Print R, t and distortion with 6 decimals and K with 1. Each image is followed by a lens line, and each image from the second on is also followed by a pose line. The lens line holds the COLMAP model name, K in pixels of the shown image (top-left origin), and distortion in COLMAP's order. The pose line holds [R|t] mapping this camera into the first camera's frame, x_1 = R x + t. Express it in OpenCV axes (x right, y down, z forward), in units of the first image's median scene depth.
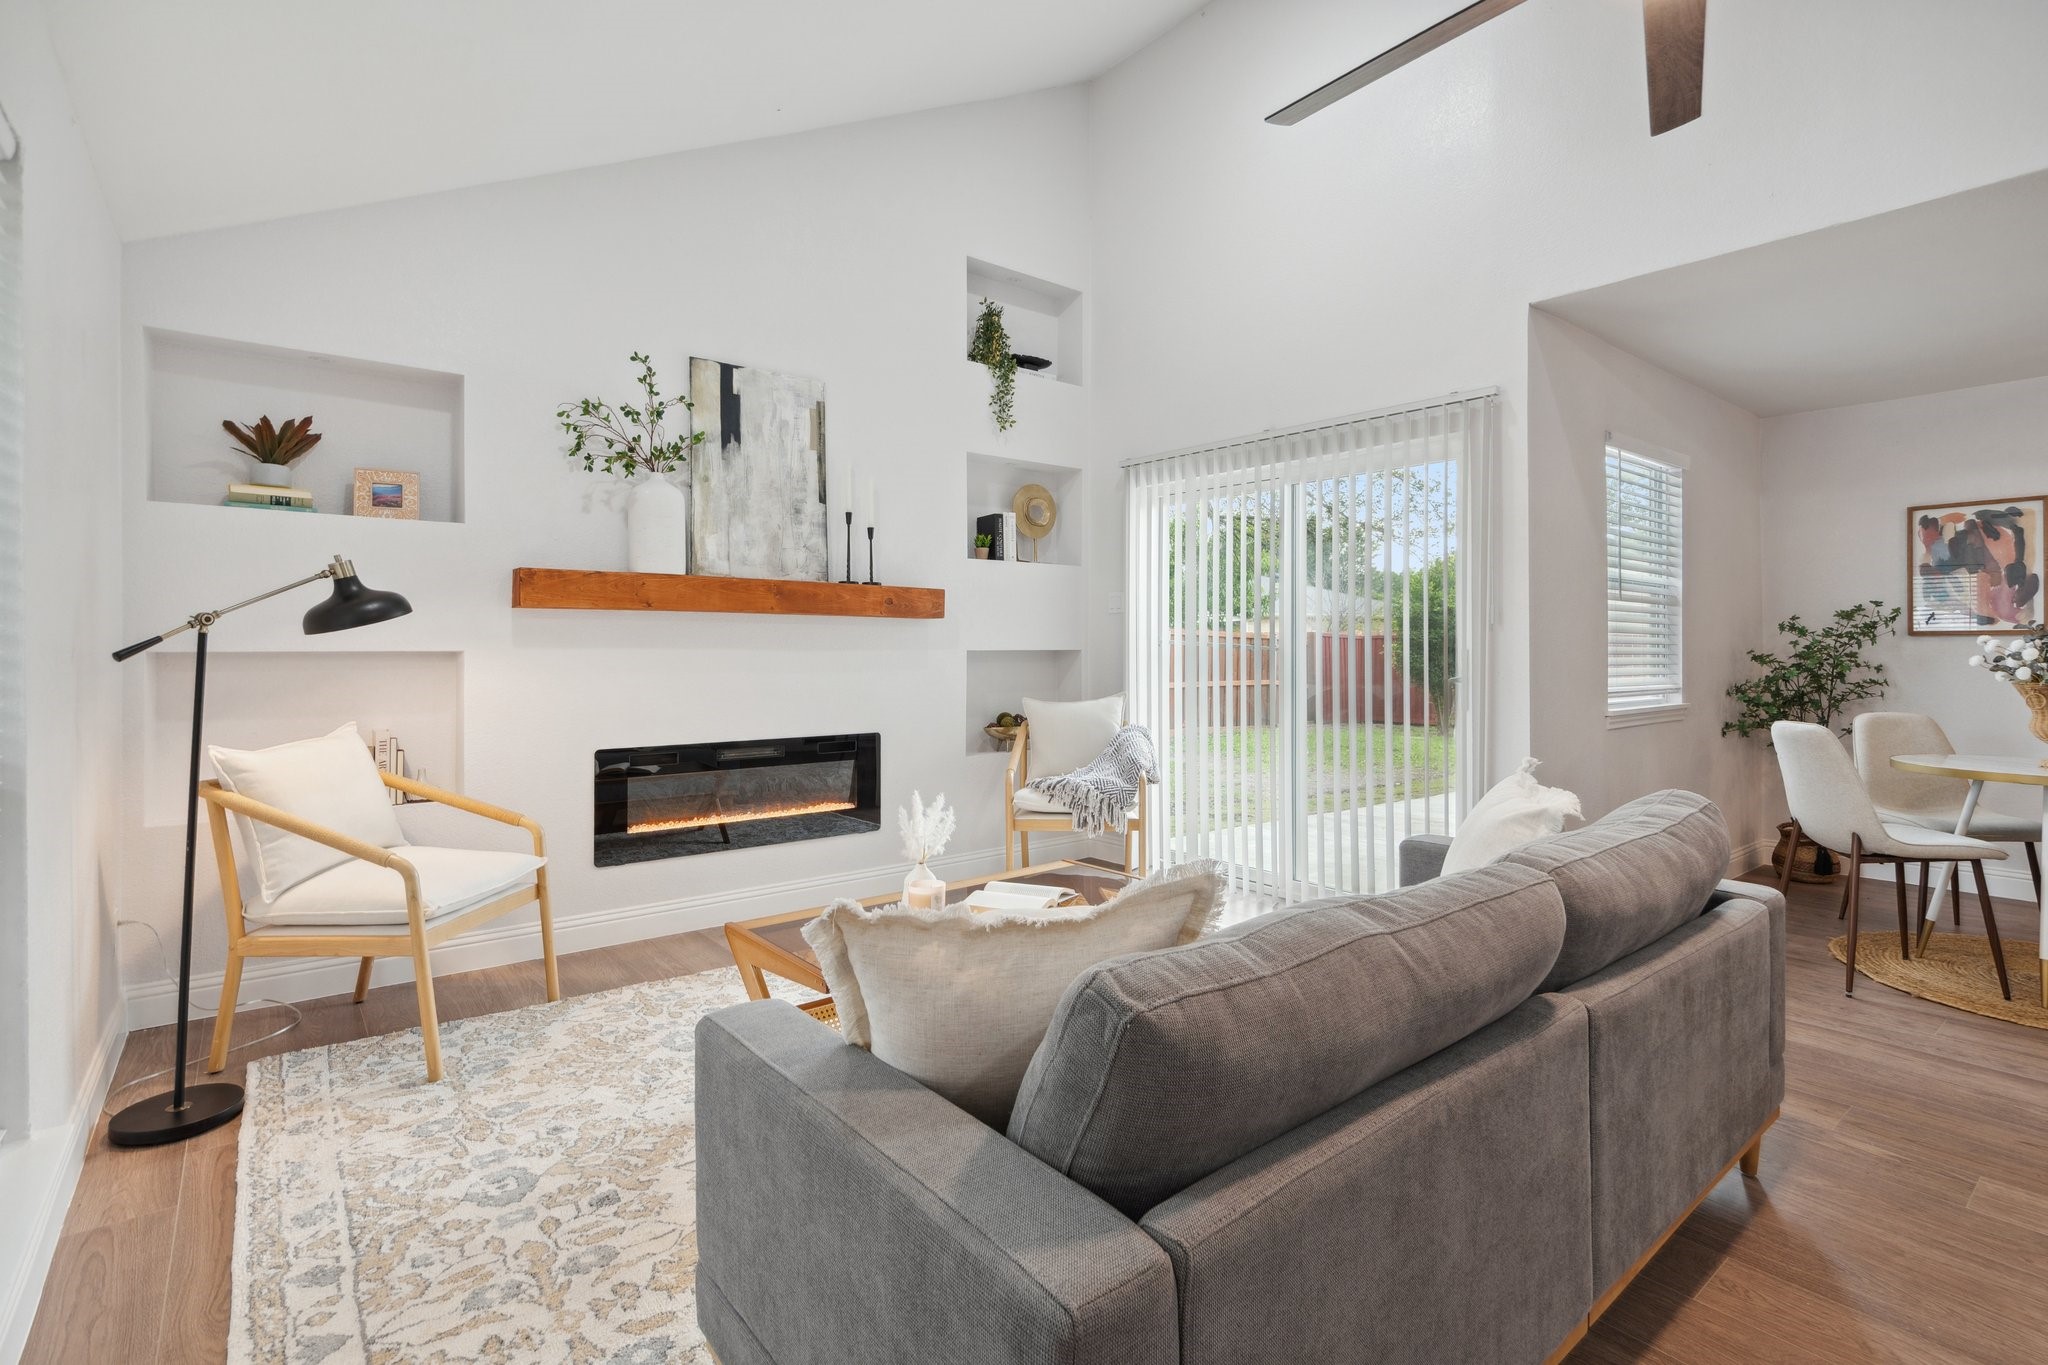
lens RADIAL K [[966.1, 0, 1026.9], [0, 966.1, 643.2], [0, 0, 1]] dist [-0.002797, 0.004421]
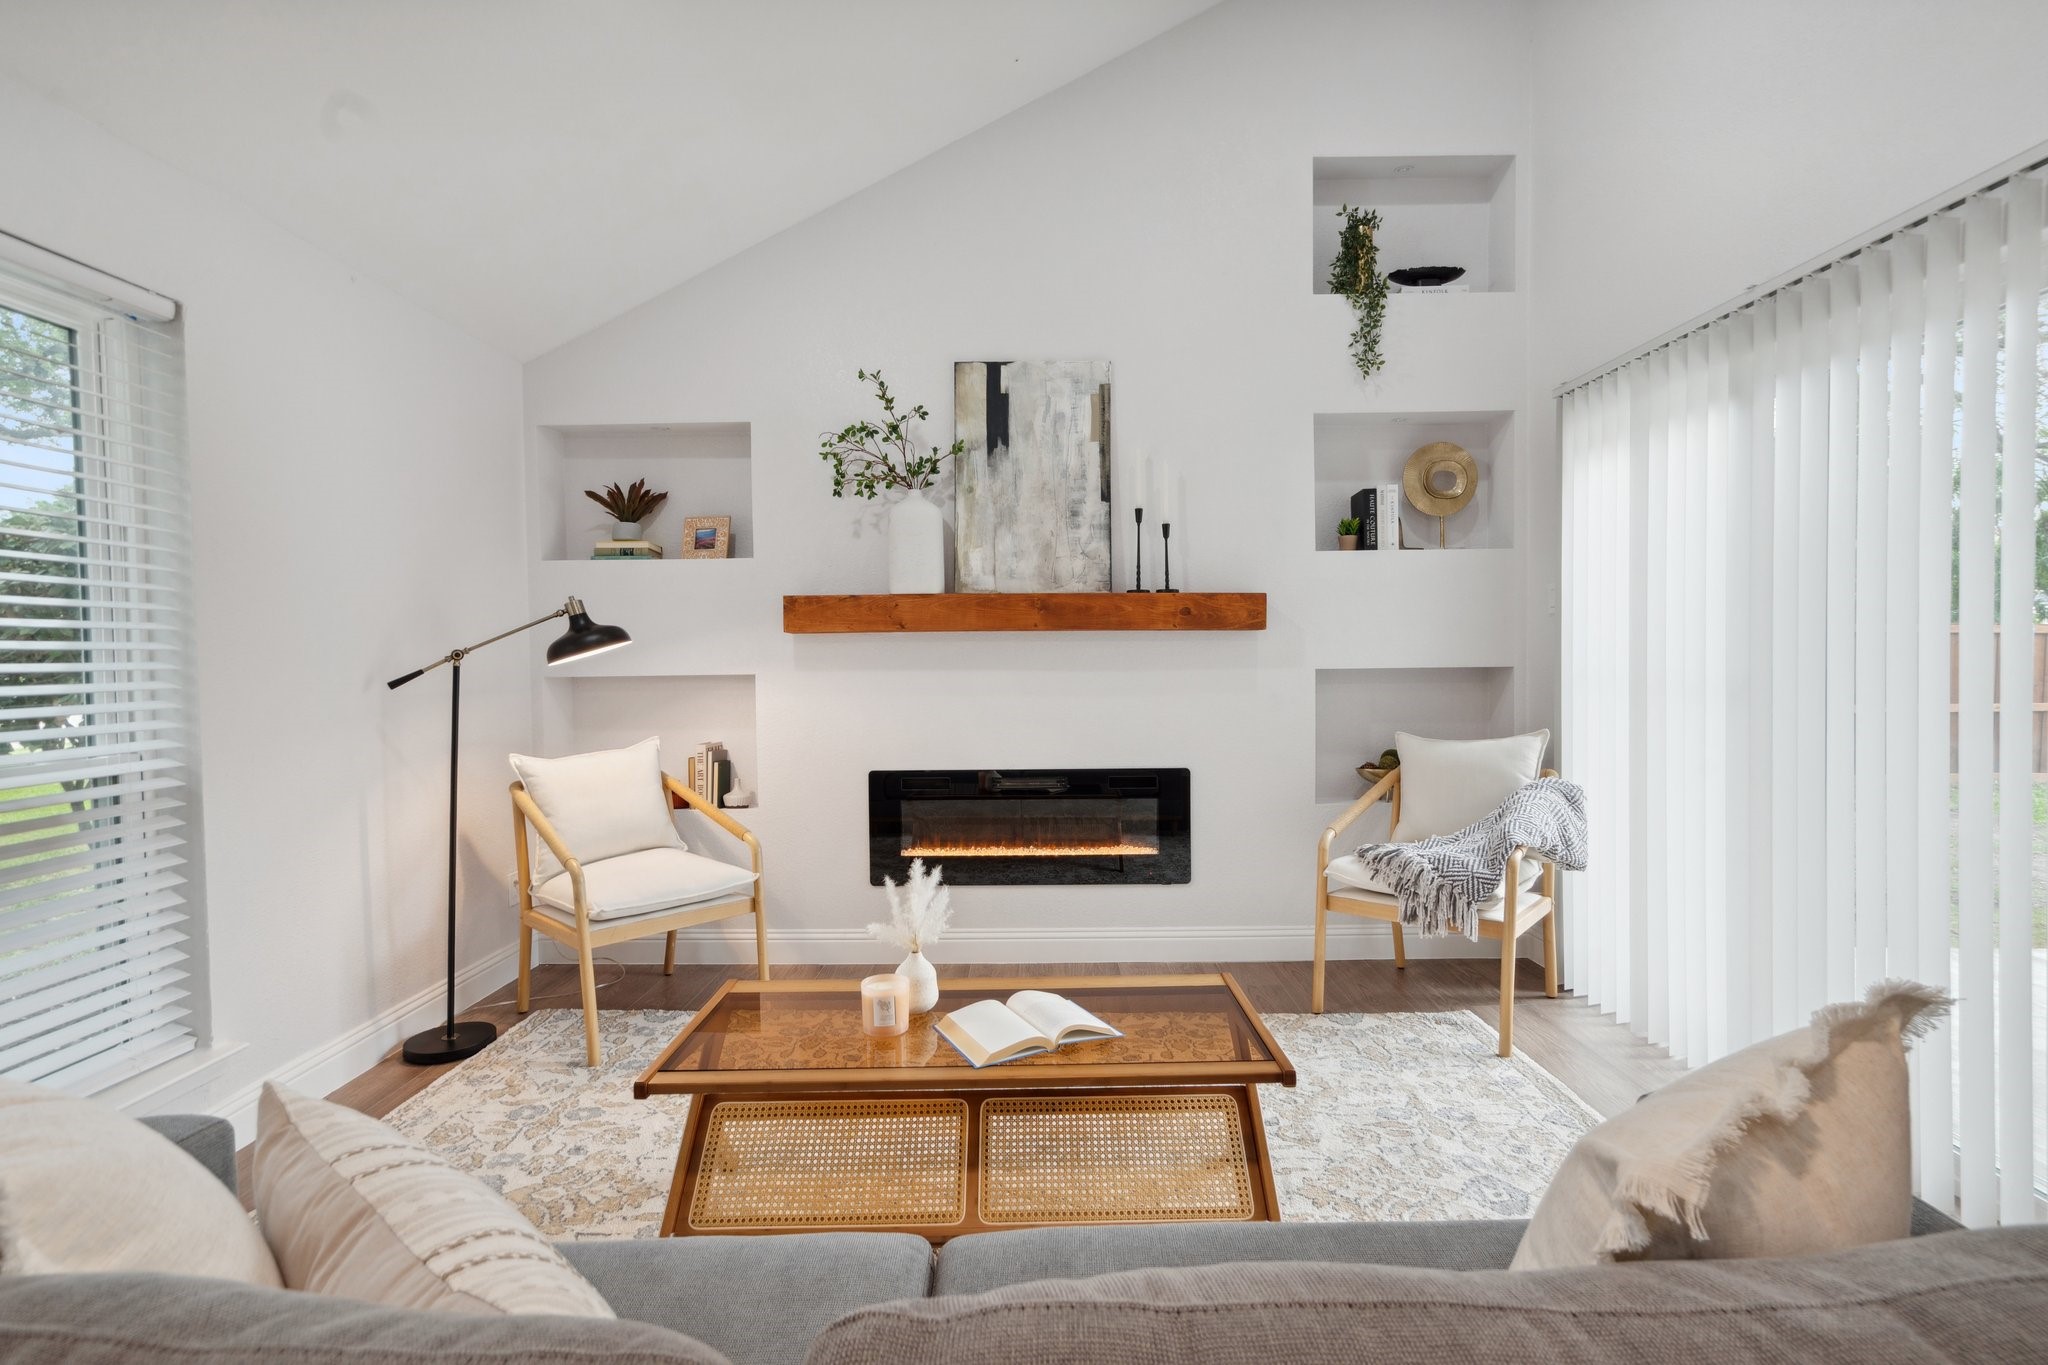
lens RADIAL K [[966.1, 0, 1035.0], [0, 966.1, 674.2], [0, 0, 1]] dist [-0.002797, 0.004421]
pose [[0.773032, 0.001388, -0.634366, 0.303987], [0.014296, 0.999706, 0.019608, -0.007688], [0.634206, -0.024226, 0.772784, 0.297879]]
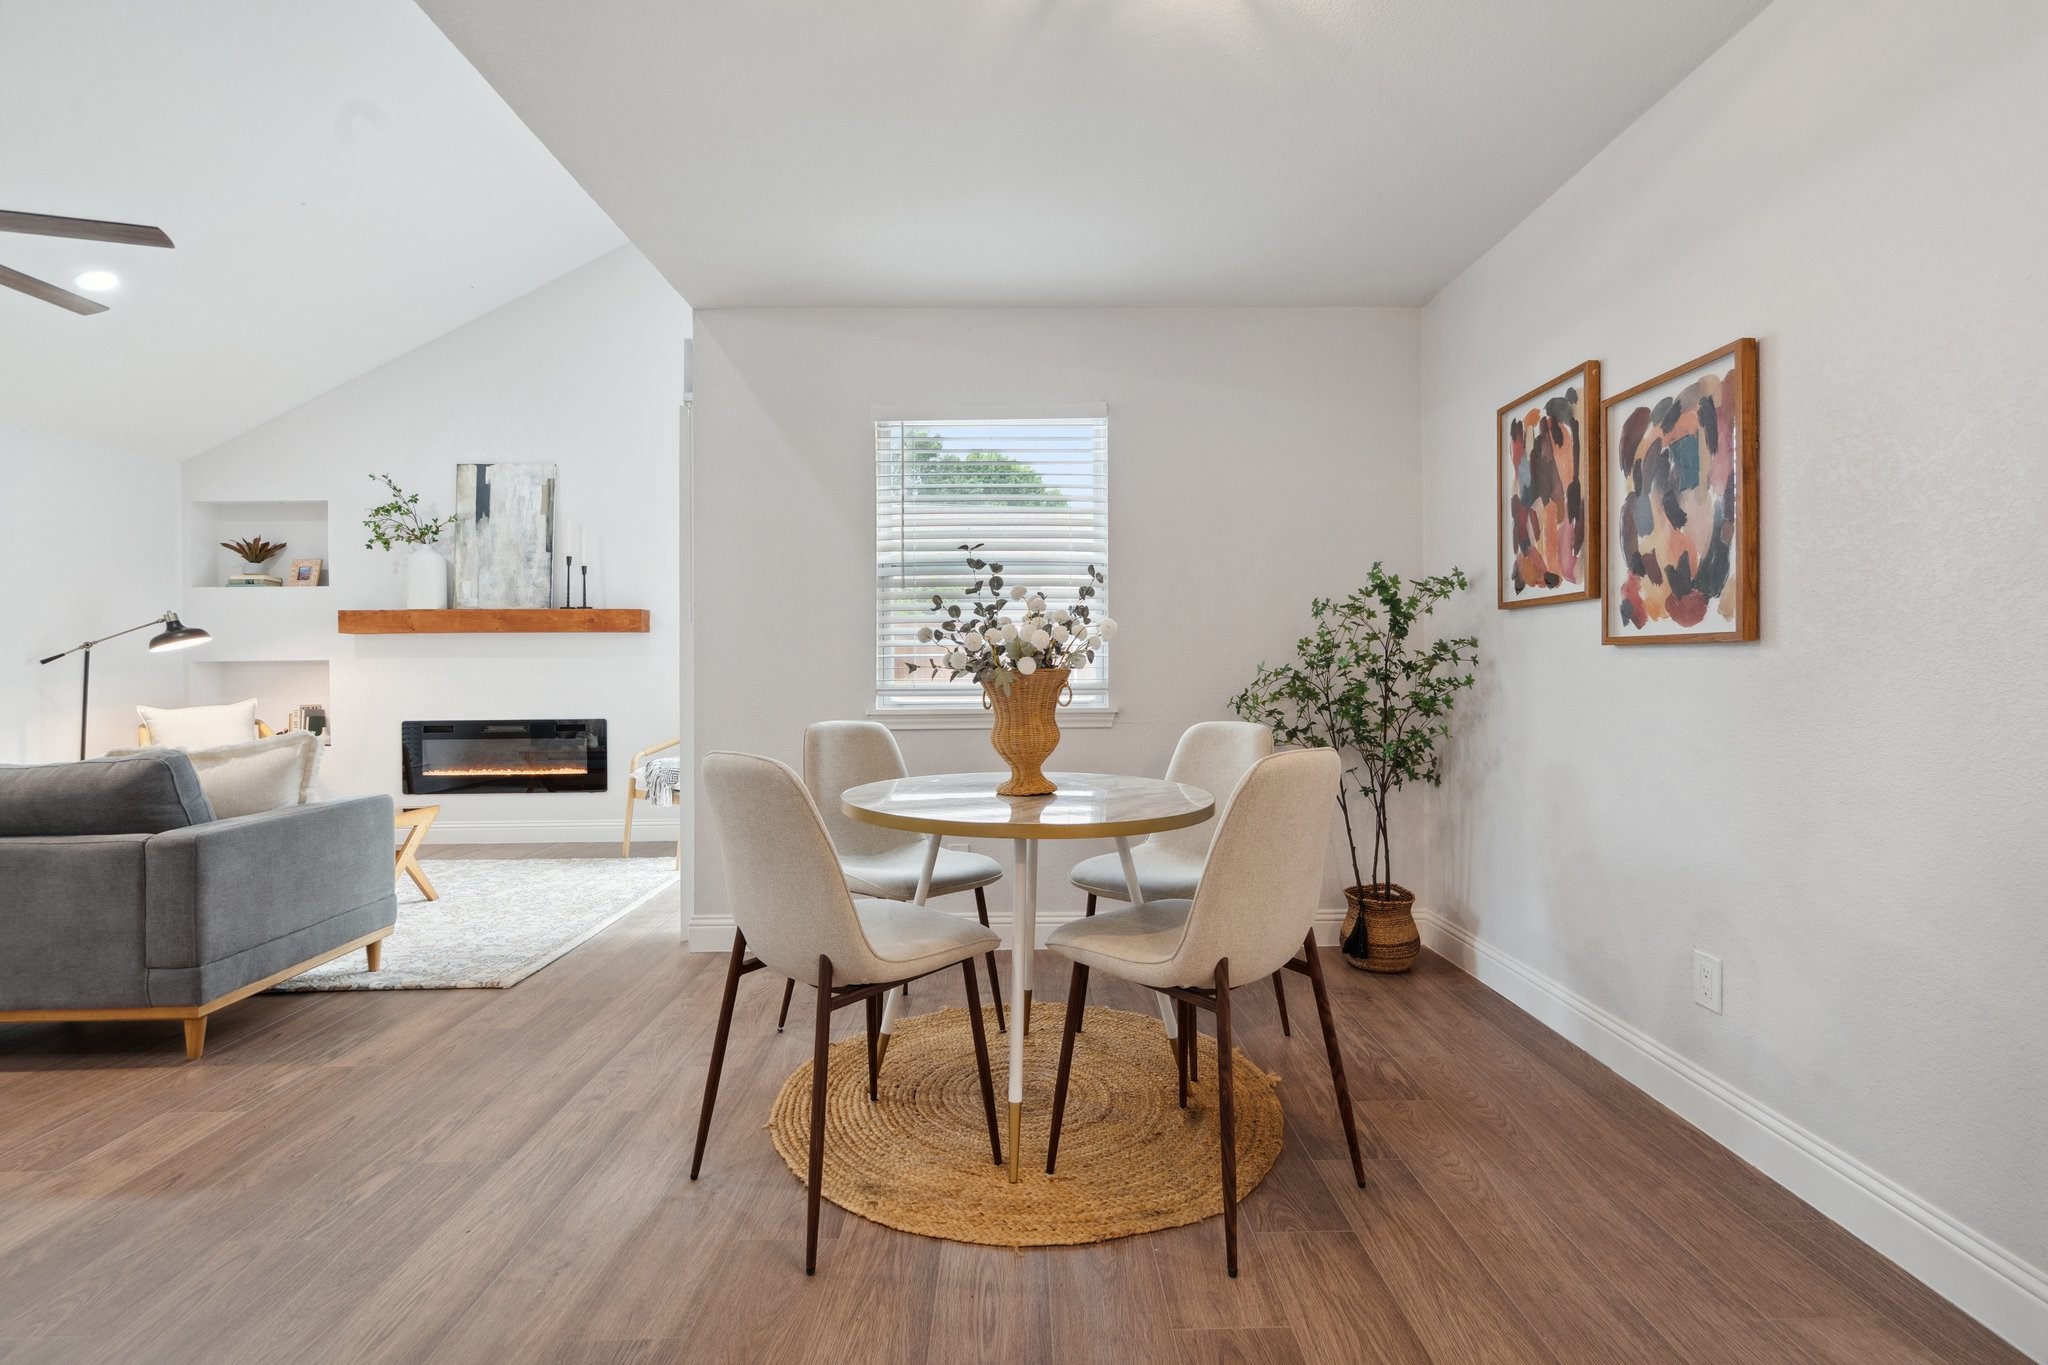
lens RADIAL K [[966.1, 0, 1052.3], [0, 966.1, 661.6], [0, 0, 1]] dist [-0.002797, 0.004421]
pose [[0.786057, -0.012488, -0.618028, 1.268146], [0.013811, 0.999901, -0.002639, 0.027967], [0.618000, -0.006462, 0.786152, 0.371917]]
